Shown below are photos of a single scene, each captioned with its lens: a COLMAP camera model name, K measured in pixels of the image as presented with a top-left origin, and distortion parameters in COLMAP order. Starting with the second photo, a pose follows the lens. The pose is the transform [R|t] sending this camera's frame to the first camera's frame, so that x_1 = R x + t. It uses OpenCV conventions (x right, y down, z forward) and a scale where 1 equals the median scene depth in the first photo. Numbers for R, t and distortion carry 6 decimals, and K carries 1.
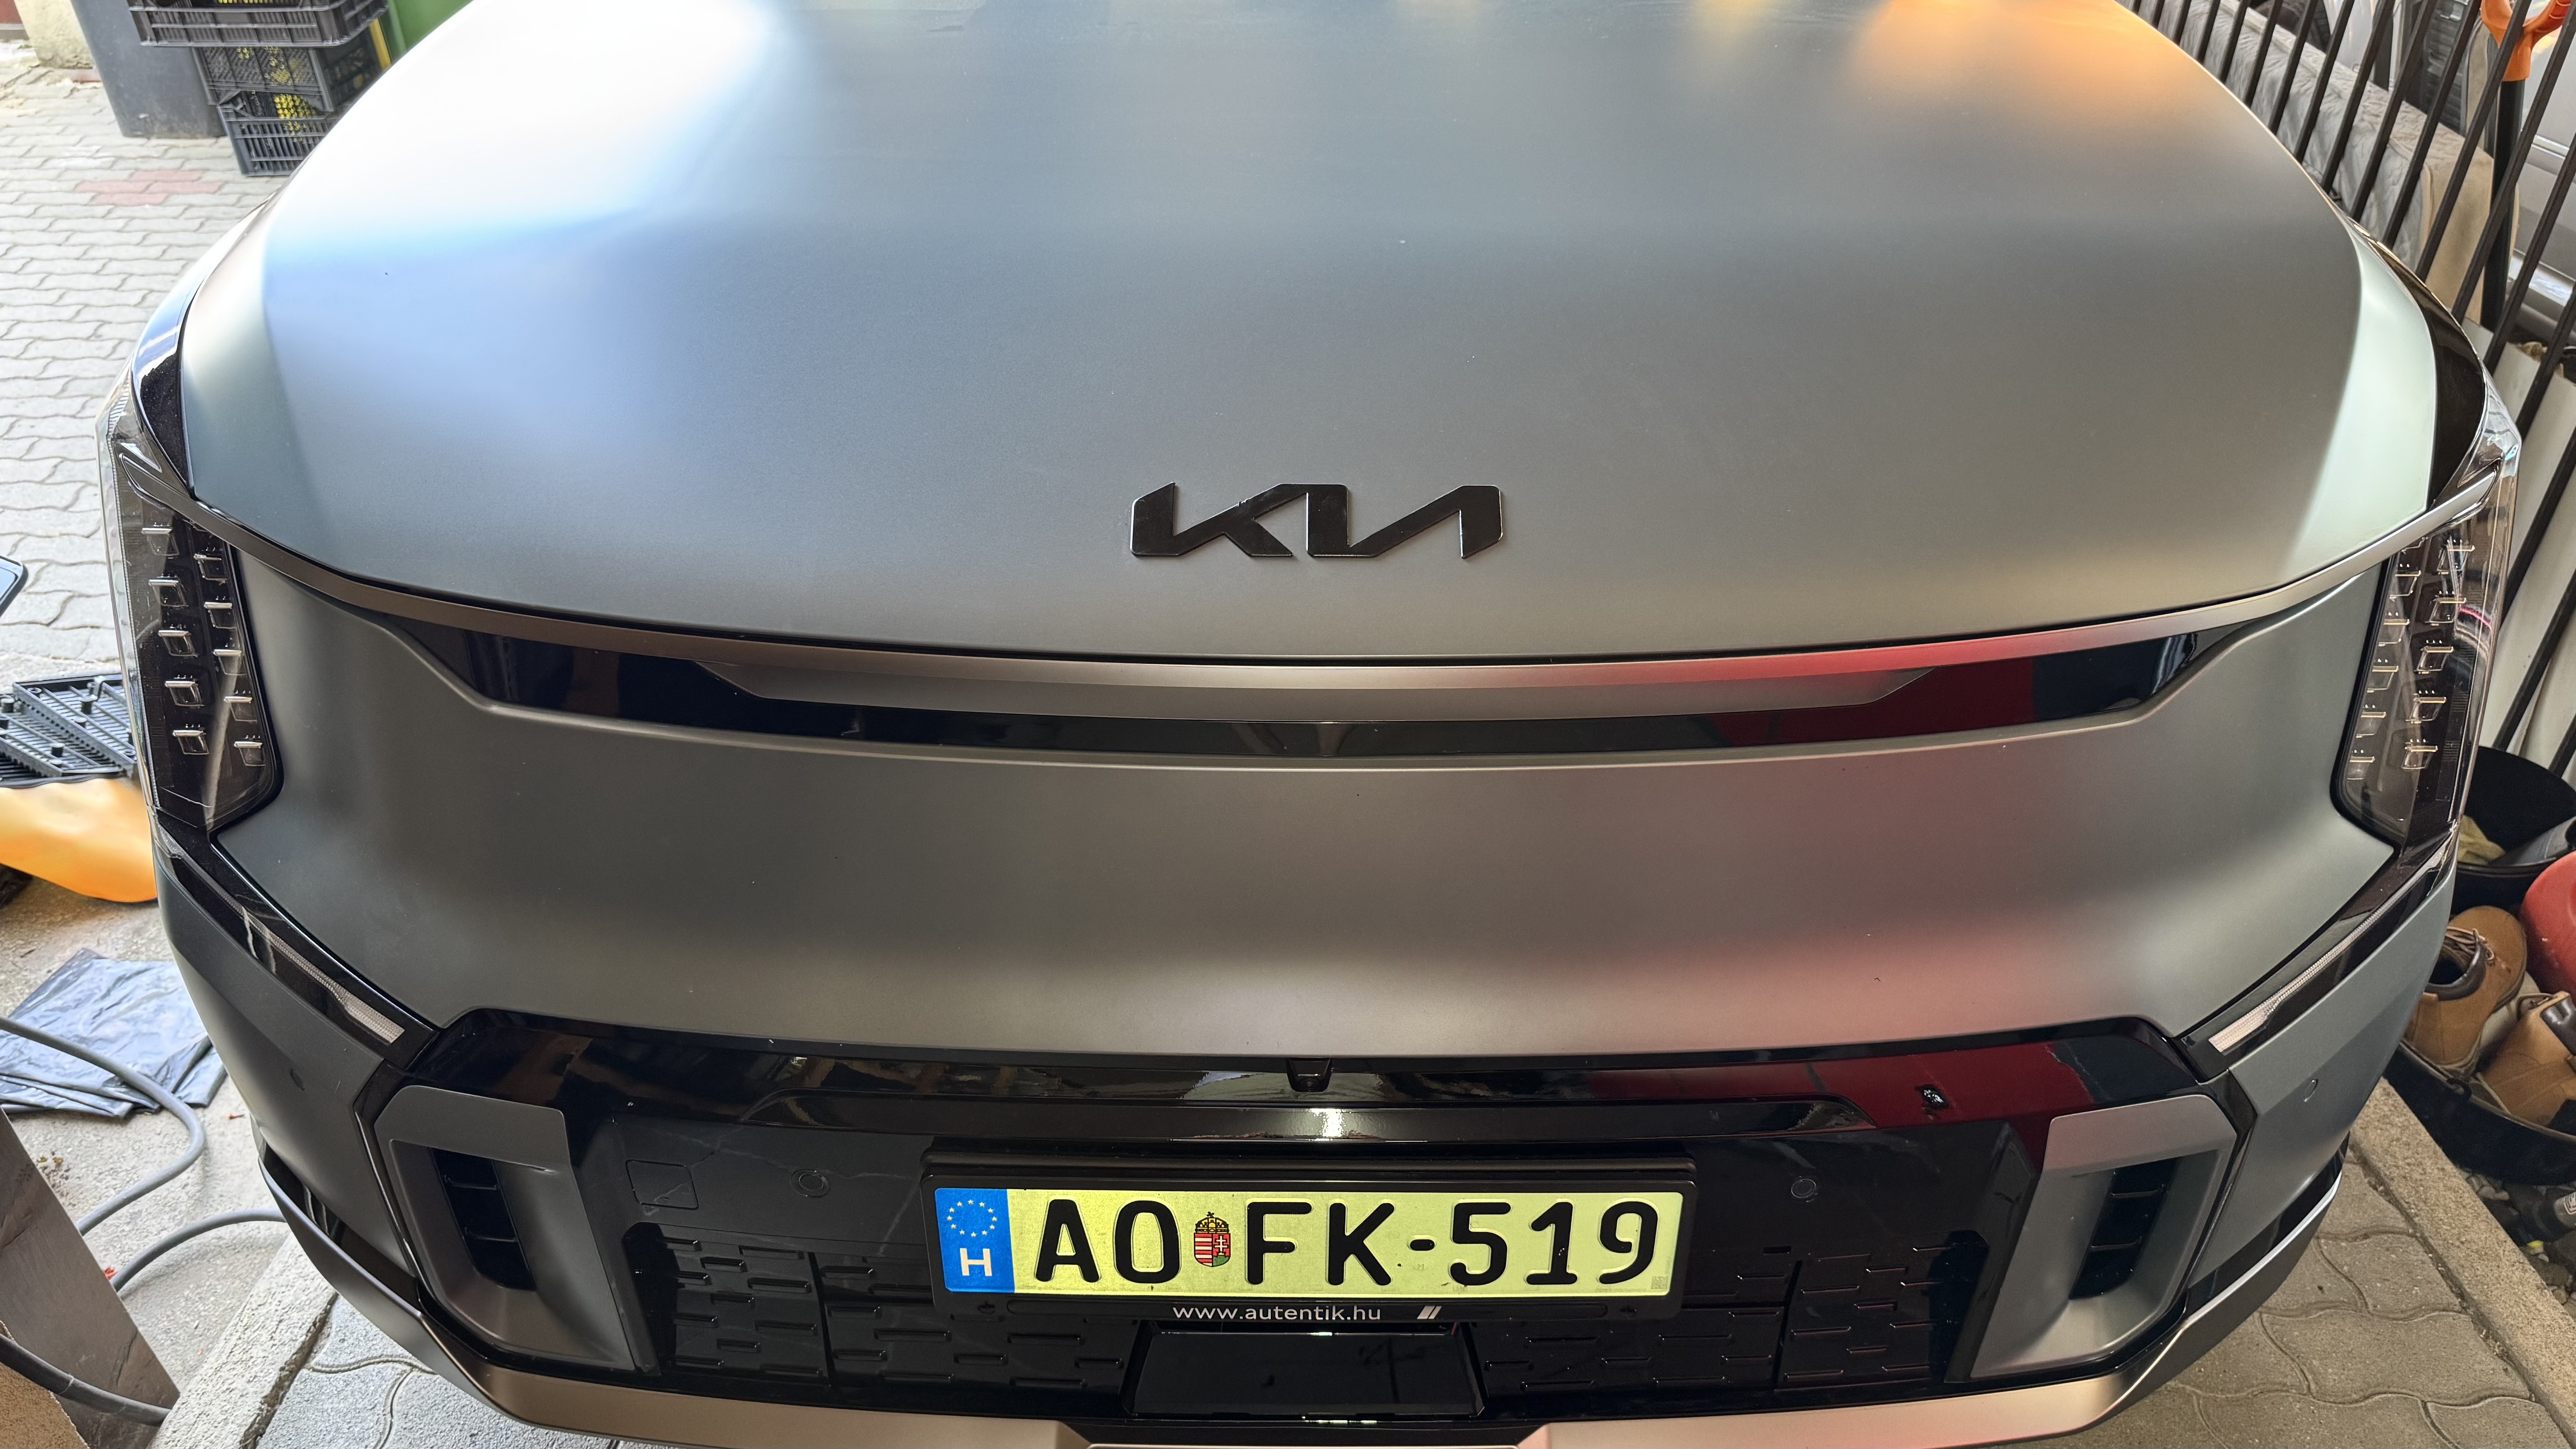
lens RADIAL K [[2006.5, 0, 1203.8], [0, 2006.5, 732.8], [0, 0, 1]] dist [0.129431, -0.101087]
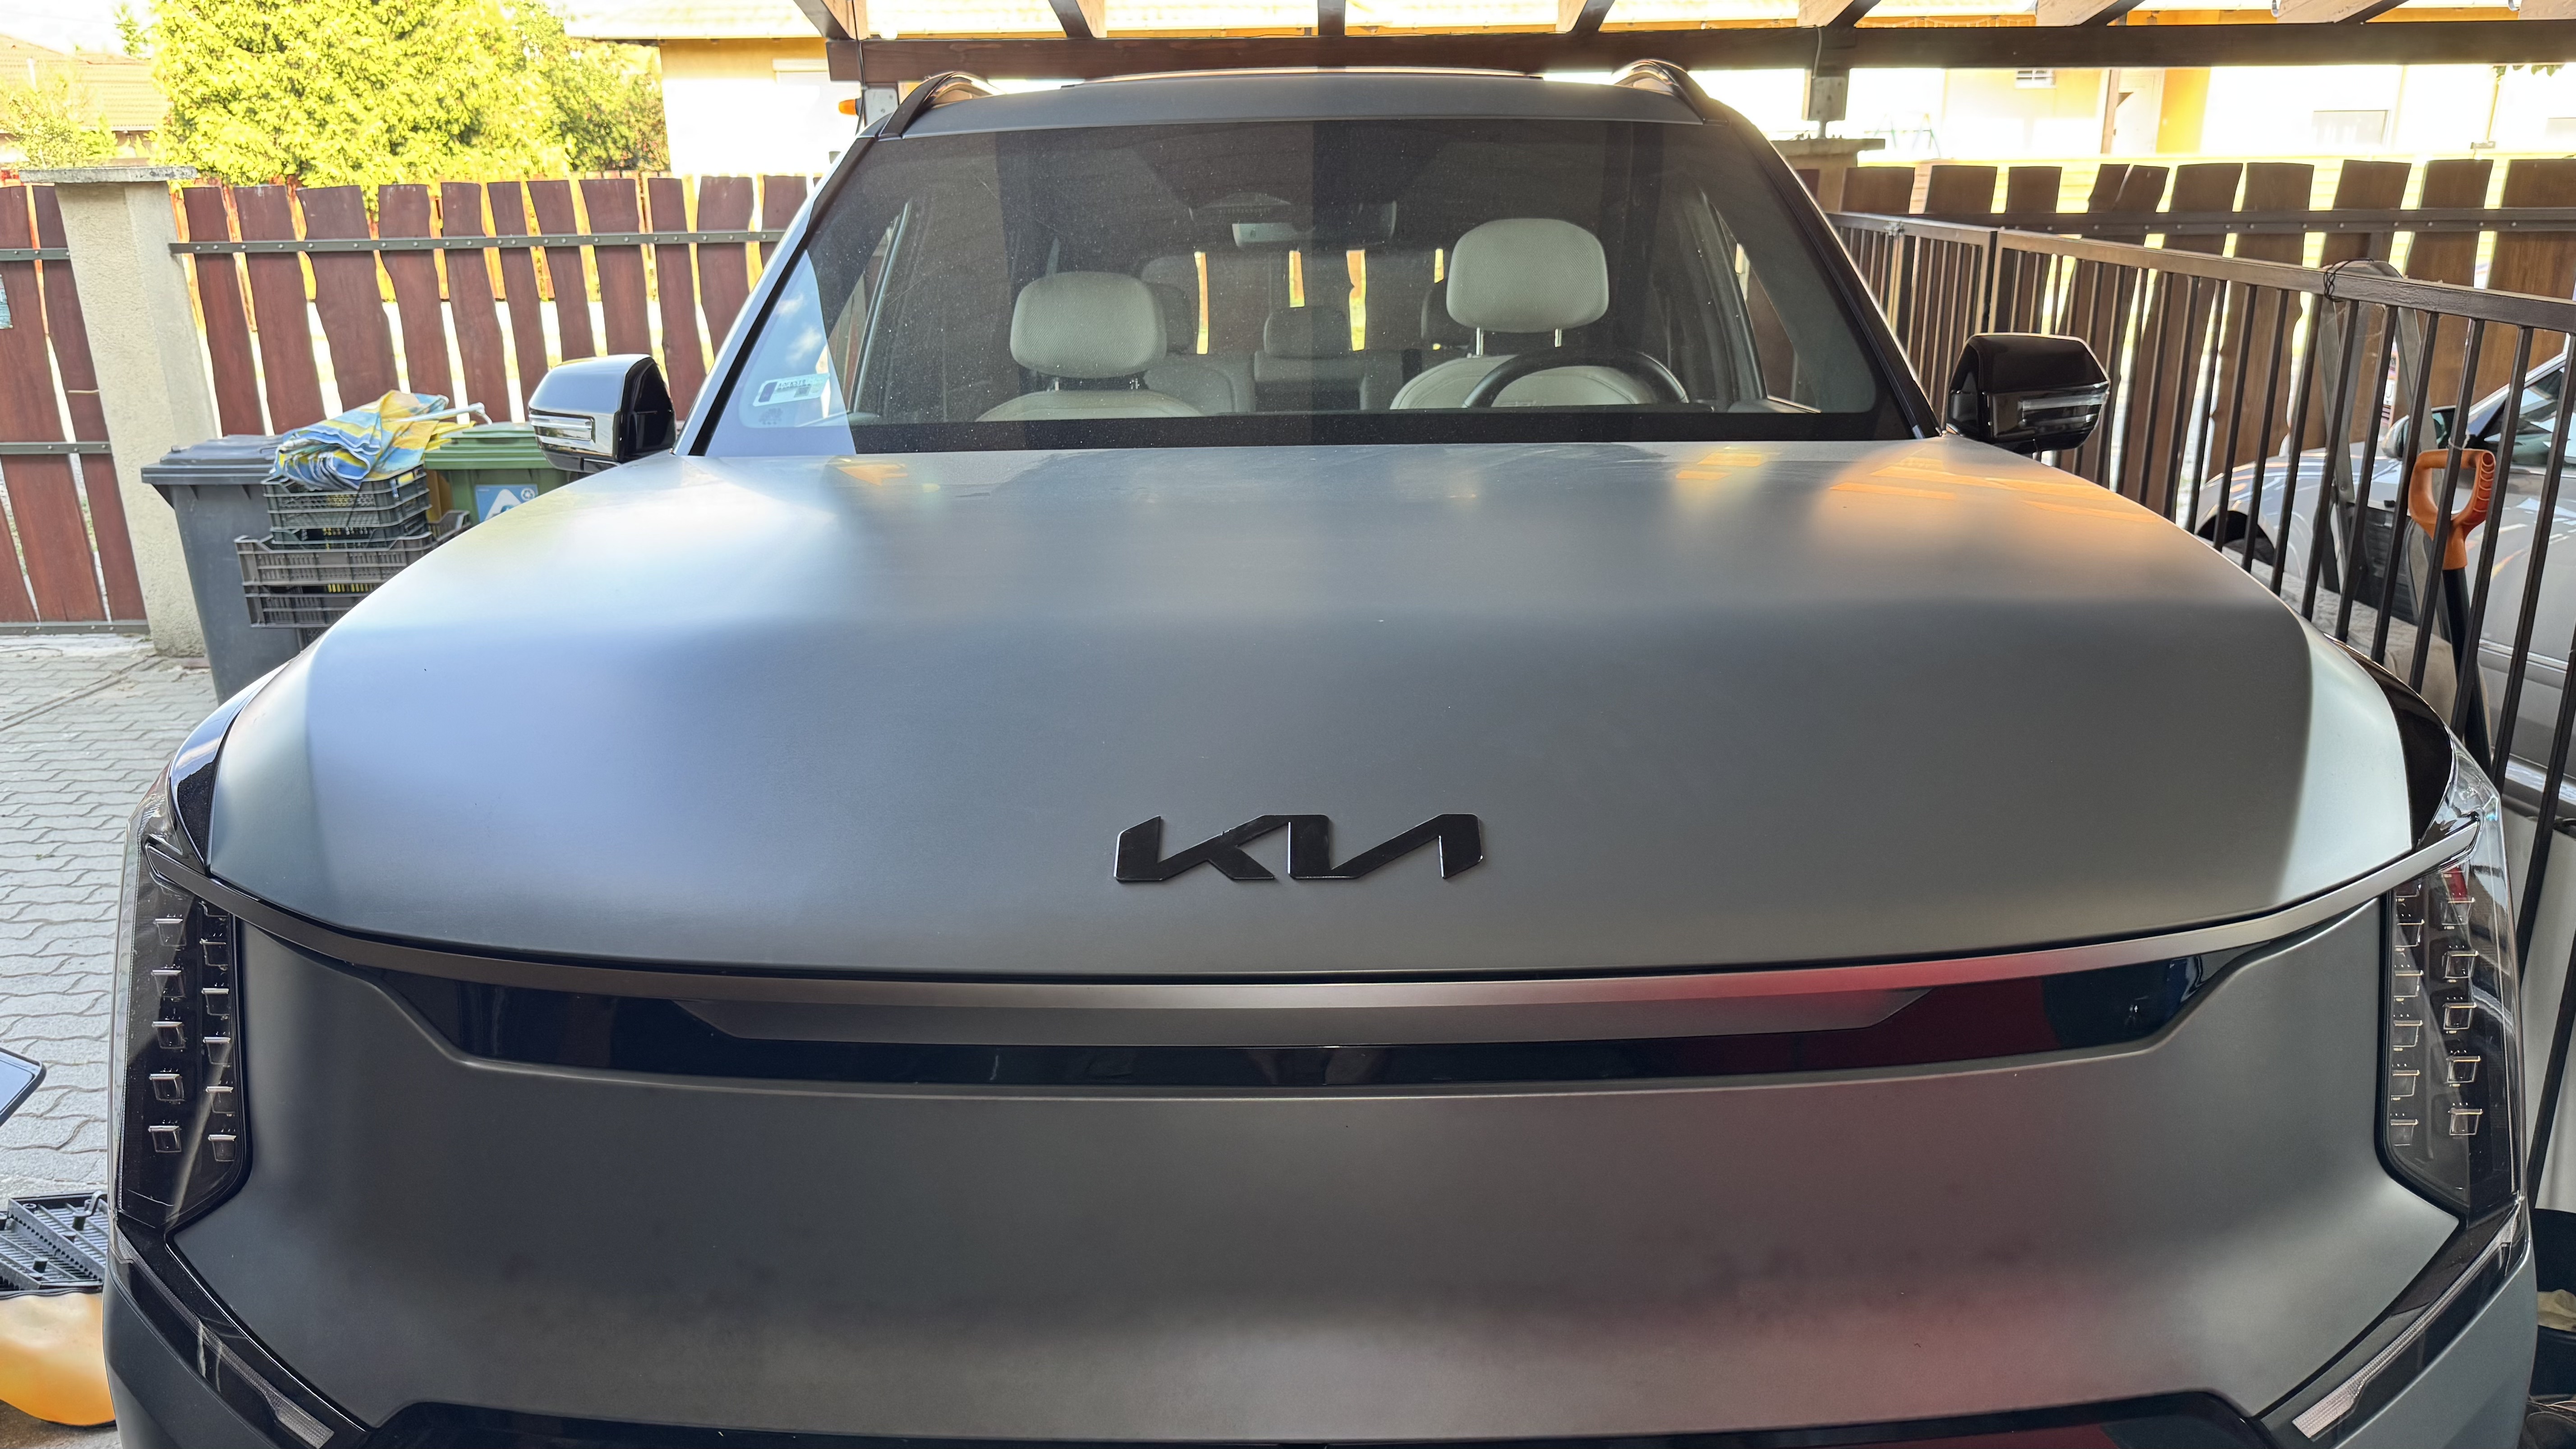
lens RADIAL K [[2006.5, 0, 1203.8], [0, 2006.5, 732.8], [0, 0, 1]] dist [0.129431, -0.101087]
pose [[0.999692, -0.007636, -0.023621, 0.028721], [-0.000180, 0.949260, -0.314493, 0.139756], [0.024824, 0.314401, 0.948966, 0.019582]]
